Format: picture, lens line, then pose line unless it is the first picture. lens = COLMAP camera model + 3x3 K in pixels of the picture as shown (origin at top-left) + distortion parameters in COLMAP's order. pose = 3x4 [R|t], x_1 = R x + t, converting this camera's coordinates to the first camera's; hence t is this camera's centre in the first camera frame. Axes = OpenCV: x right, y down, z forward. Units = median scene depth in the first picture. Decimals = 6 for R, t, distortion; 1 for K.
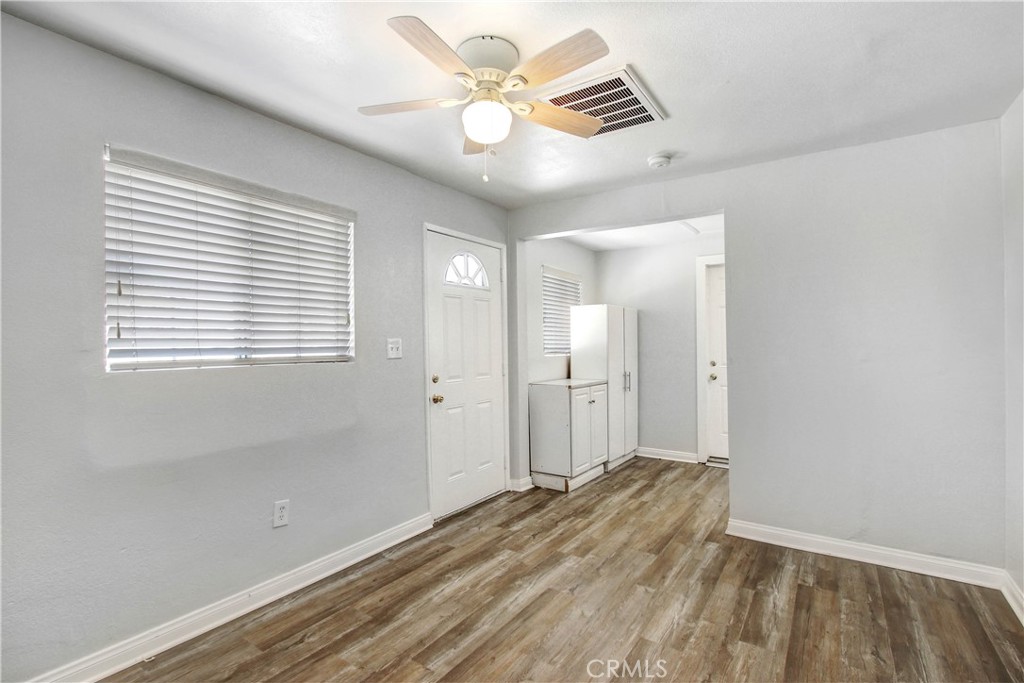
lens RADIAL K [[486.4, 0, 512.0], [0, 486.4, 341.5], [0, 0, 1]] dist [-0.001099, -0.000251]
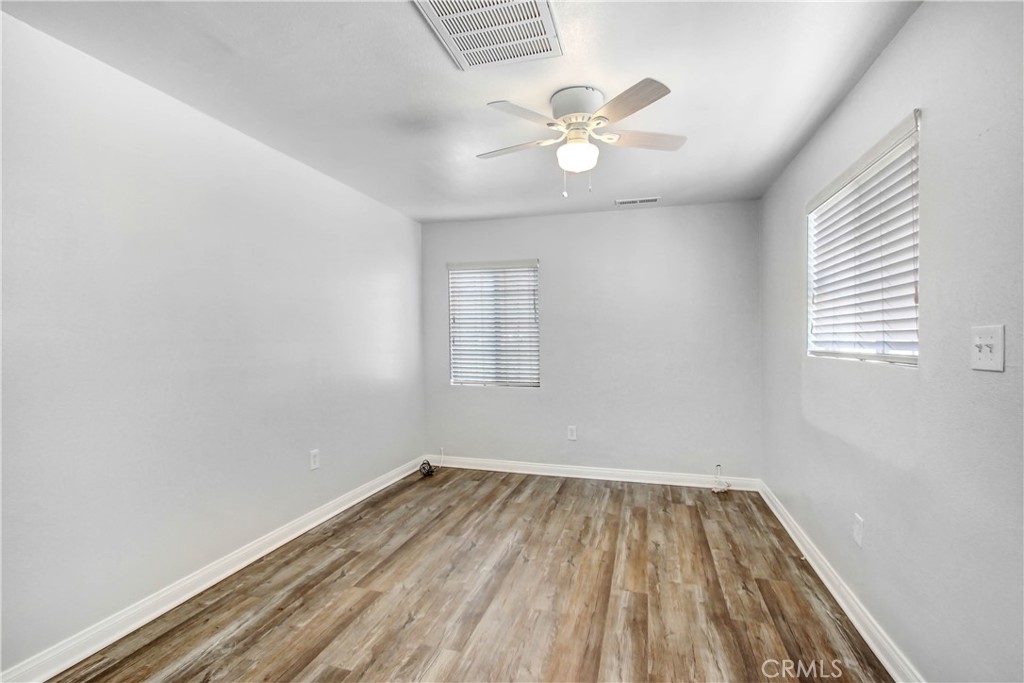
lens RADIAL K [[486.4, 0, 512.0], [0, 486.4, 341.5], [0, 0, 1]] dist [-0.001099, -0.000251]
pose [[-0.951994, 0.003653, -0.306094, 0.448537], [0.000979, 0.999960, 0.008888, 0.007507], [0.306114, 0.008162, -0.951960, 1.888194]]
